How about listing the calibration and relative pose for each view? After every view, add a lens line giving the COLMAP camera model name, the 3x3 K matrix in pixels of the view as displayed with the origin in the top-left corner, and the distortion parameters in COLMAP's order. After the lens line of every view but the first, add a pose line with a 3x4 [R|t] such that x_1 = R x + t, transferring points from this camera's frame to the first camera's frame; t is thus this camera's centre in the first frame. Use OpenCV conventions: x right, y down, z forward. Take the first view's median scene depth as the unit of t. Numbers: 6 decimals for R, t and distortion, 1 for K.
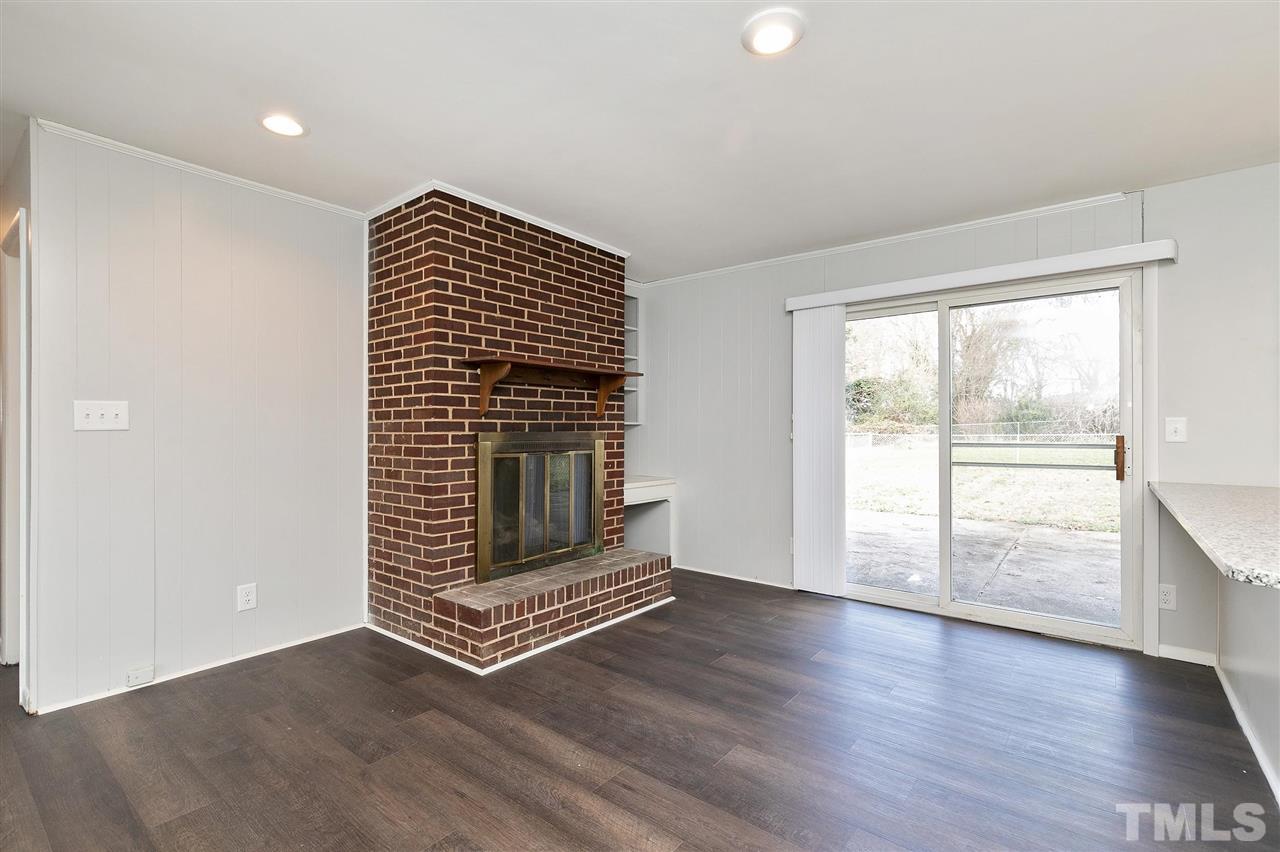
lens RADIAL K [[590.3, 0, 640.5], [0, 590.3, 429.2], [0, 0, 1]] dist [0.012465, -0.000544]
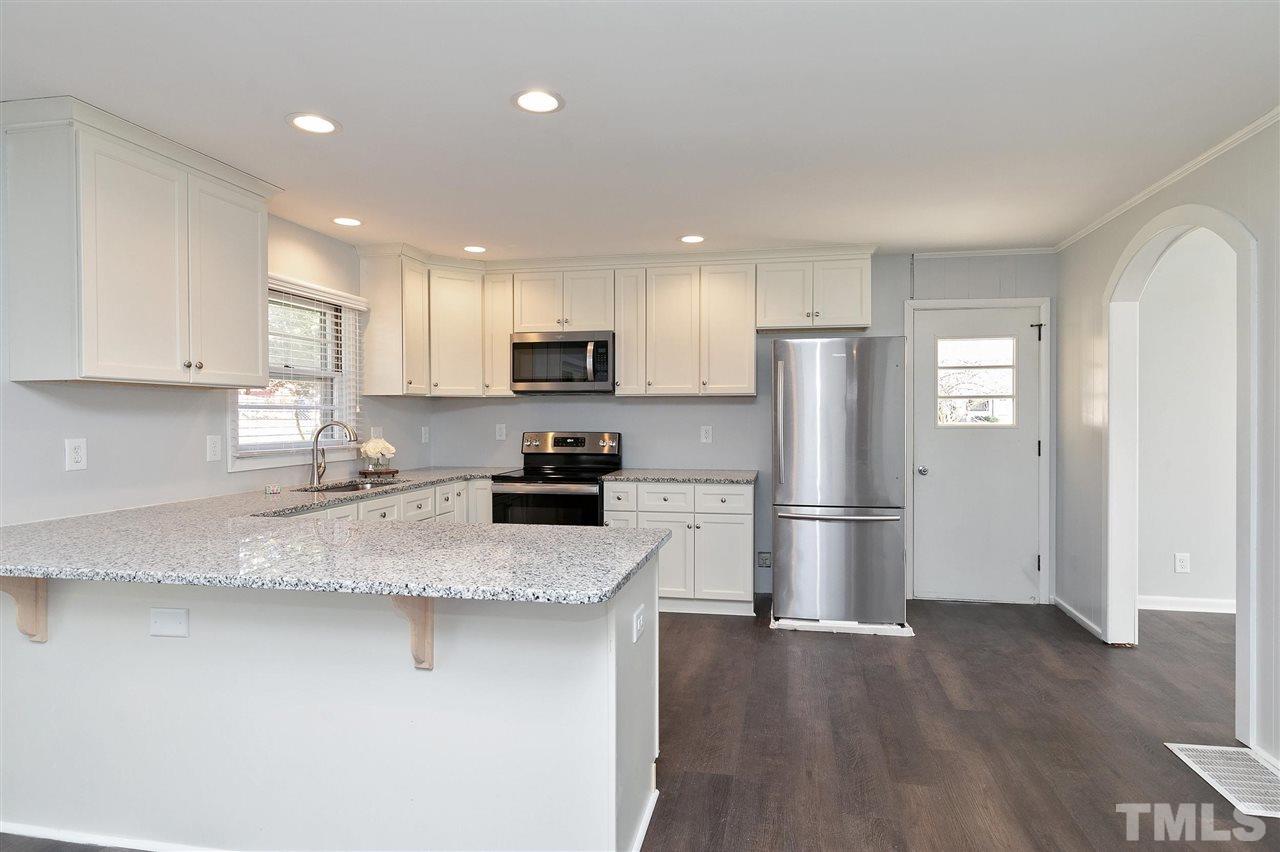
lens RADIAL K [[673.1, 0, 692.6], [0, 673.1, 421.4], [0, 0, 1]] dist [0.001042, -0.000536]
pose [[-0.473064, -0.007378, 0.880997, -0.095652], [-0.000504, 0.999967, 0.008104, -0.042329], [-0.881028, 0.003389, -0.473052, 0.528095]]
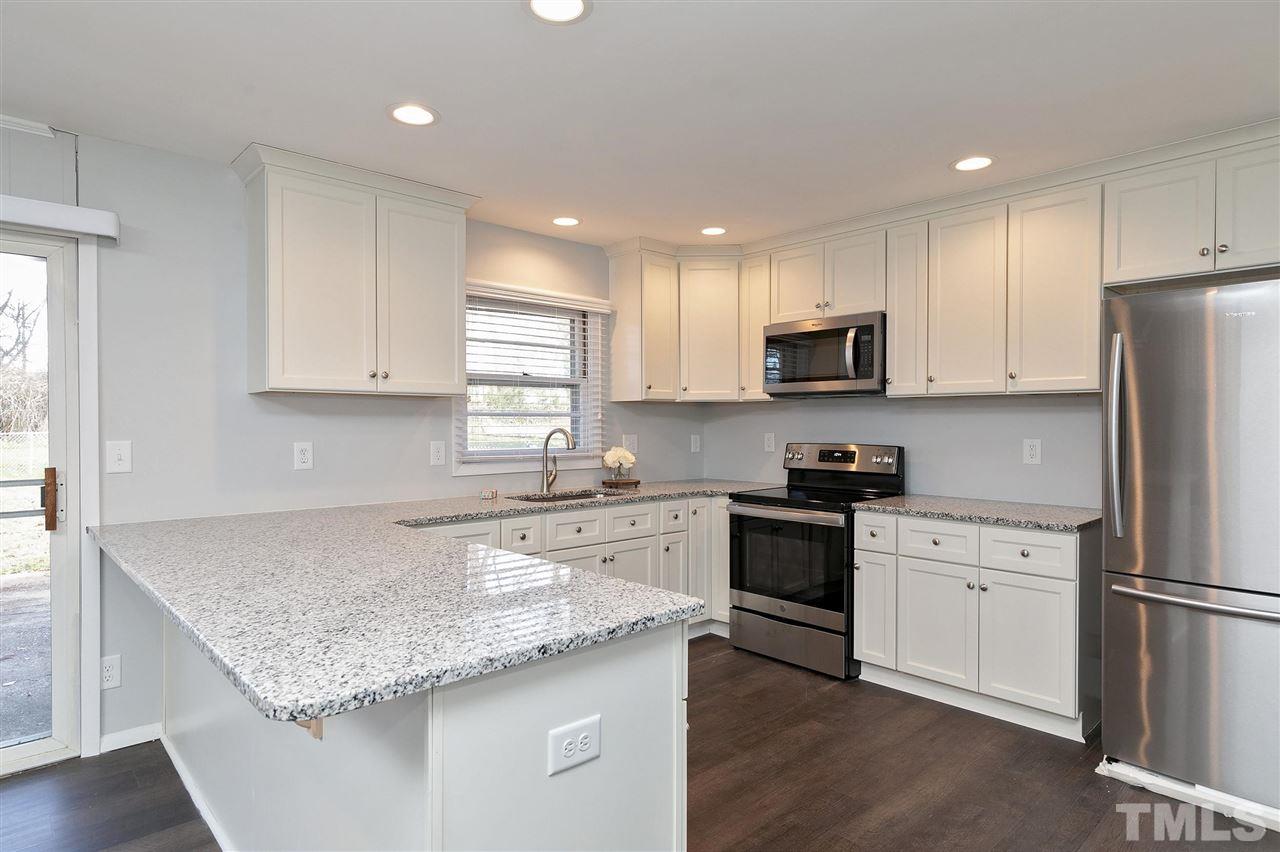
lens RADIAL K [[715.1, 0, 648.8], [0, 715.1, 427.0], [0, 0, 1]] dist [0.003584, 0.001056]
pose [[0.161500, -0.006255, 0.986853, 0.068813], [-0.002622, 0.999974, 0.006767, -0.044214], [-0.986869, -0.003681, 0.161479, 0.145265]]
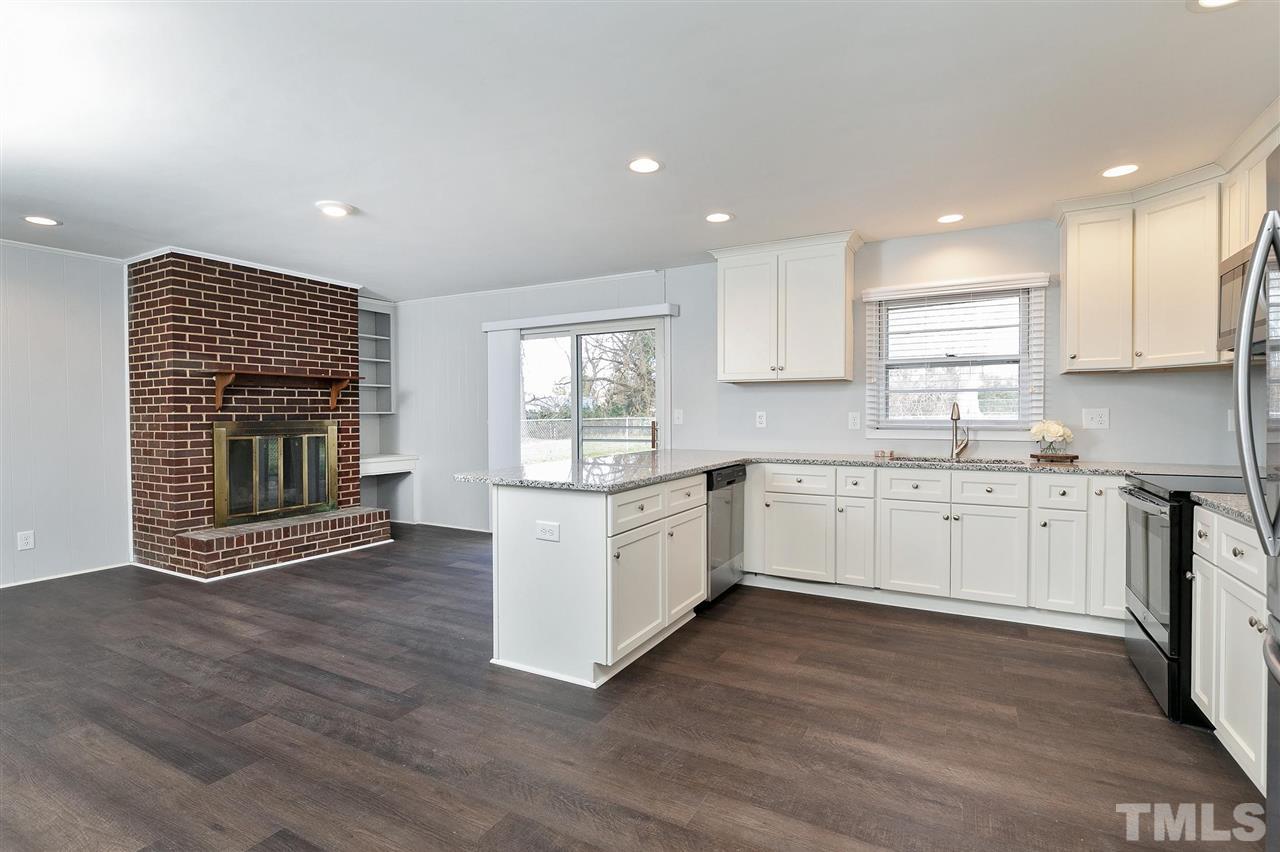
lens RADIAL K [[625.6, 0, 666.2], [0, 625.6, 425.6], [0, 0, 1]] dist [-0.000197, 0.000435]
pose [[0.984079, -0.007701, 0.177566, 0.515840], [0.004073, 0.999776, 0.020791, -0.011867], [-0.177686, -0.019736, 0.983889, -0.655332]]
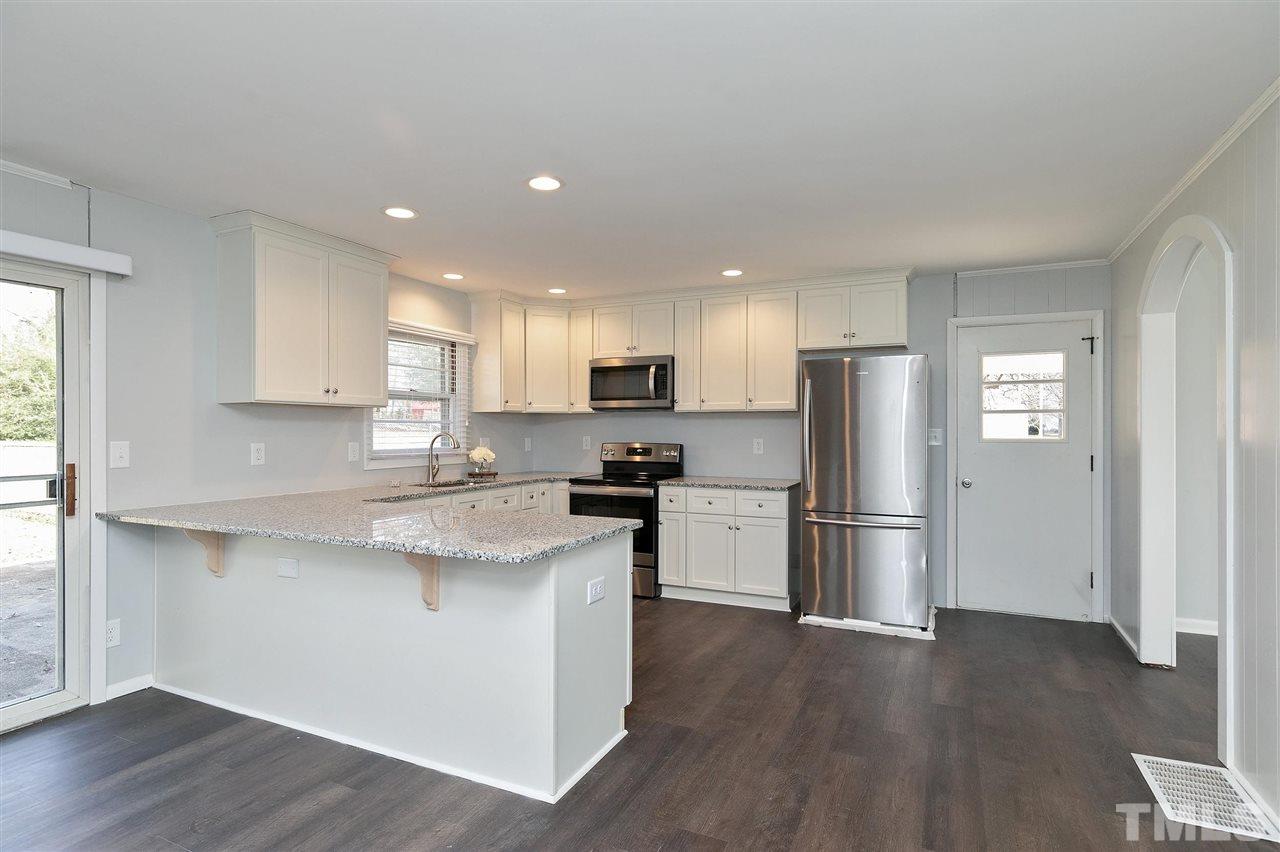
lens RADIAL K [[639.7, 0, 667.6], [0, 639.7, 428.8], [0, 0, 1]] dist [0.000935, -0.000824]
pose [[-0.240652, 0.001572, 0.970610, -0.286201], [-0.003608, 0.999990, -0.002514, -0.039238], [-0.970605, -0.004106, -0.240644, 0.369947]]
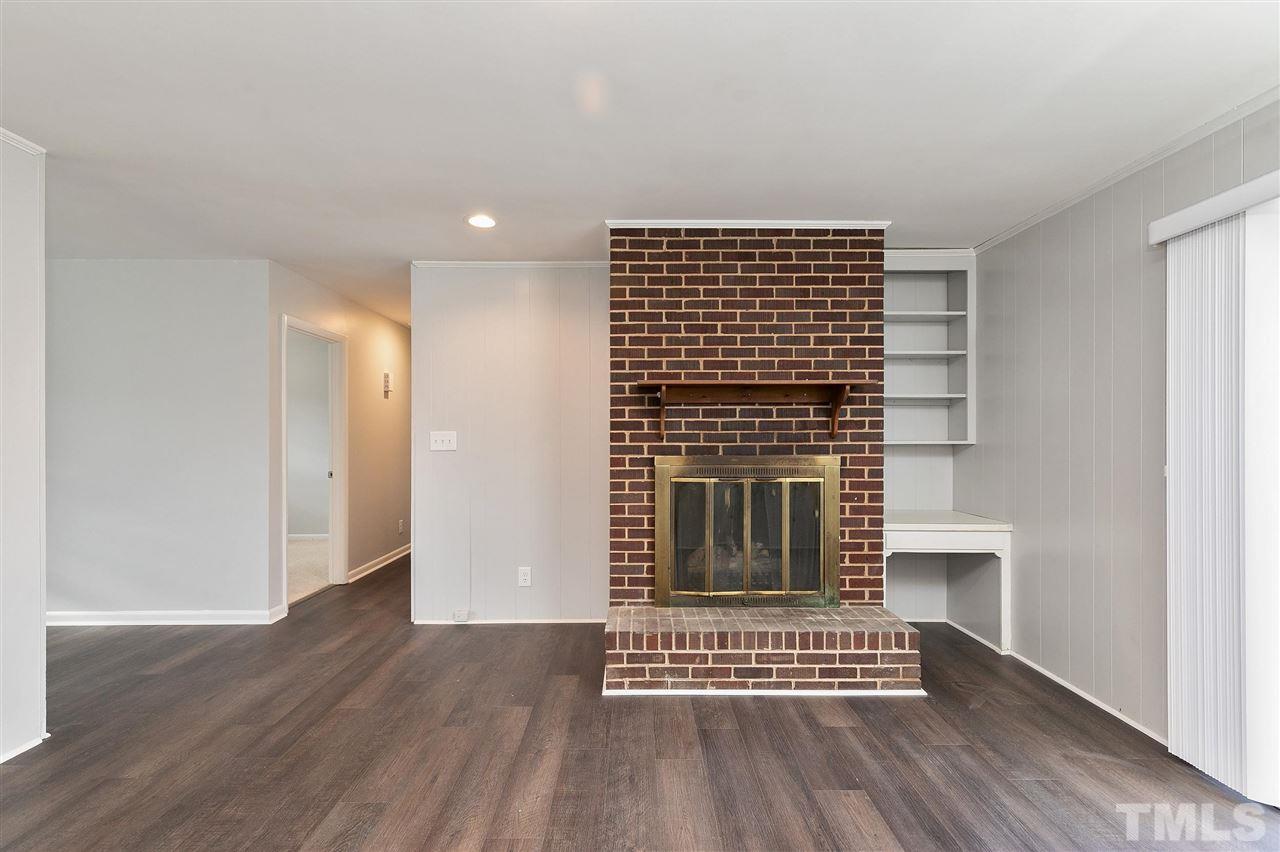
lens RADIAL K [[600.0, 0, 639.9], [0, 600.0, 434.1], [0, 0, 1]] dist [0.014103, -0.000323]
pose [[0.619560, -0.003514, -0.784941, 0.499485], [0.001503, 0.999993, -0.003291, -0.027451], [0.784948, 0.000859, 0.619561, 0.341793]]
